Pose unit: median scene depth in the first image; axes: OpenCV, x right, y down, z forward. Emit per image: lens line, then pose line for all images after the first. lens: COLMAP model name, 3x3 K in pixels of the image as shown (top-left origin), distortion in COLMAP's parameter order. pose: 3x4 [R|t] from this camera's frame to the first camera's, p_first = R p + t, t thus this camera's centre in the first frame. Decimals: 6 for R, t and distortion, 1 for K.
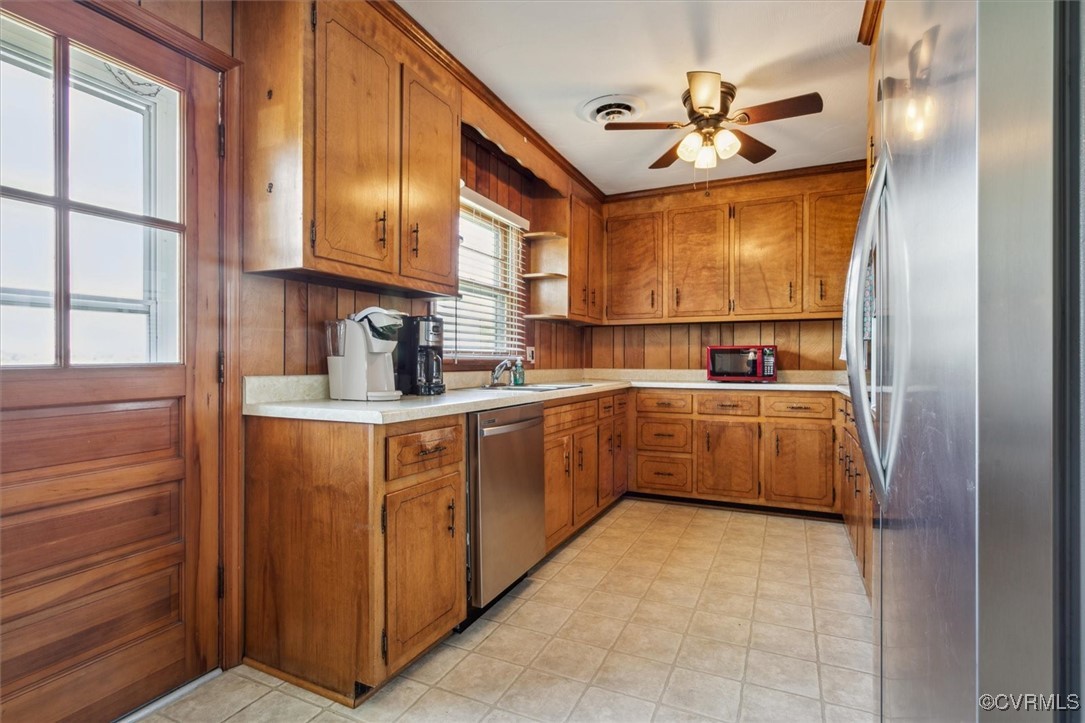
lens RADIAL K [[521.2, 0, 540.9], [0, 521.2, 361.7], [0, 0, 1]] dist [-0.002628, -0.000010]
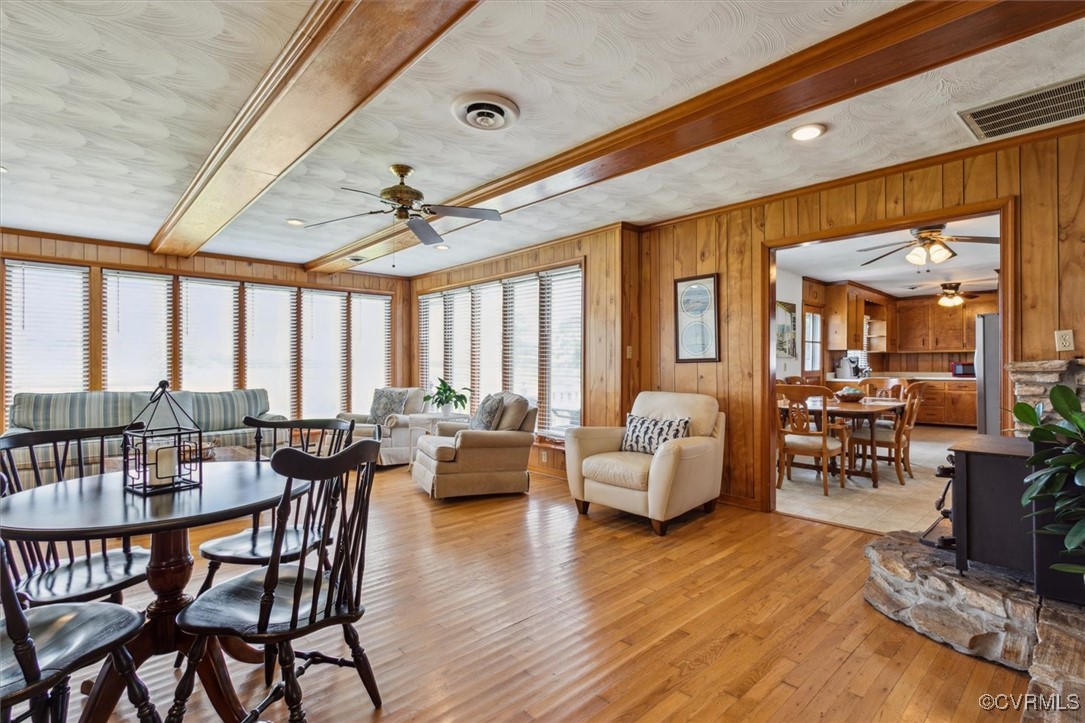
lens RADIAL K [[521.2, 0, 523.9], [0, 521.2, 364.5], [0, 0, 1]] dist [-0.002628, -0.000010]
pose [[0.926142, -0.000755, -0.377174, -0.590235], [-0.000829, 0.999992, -0.004038, -0.008966], [0.377173, 0.004052, 0.926134, -1.918553]]
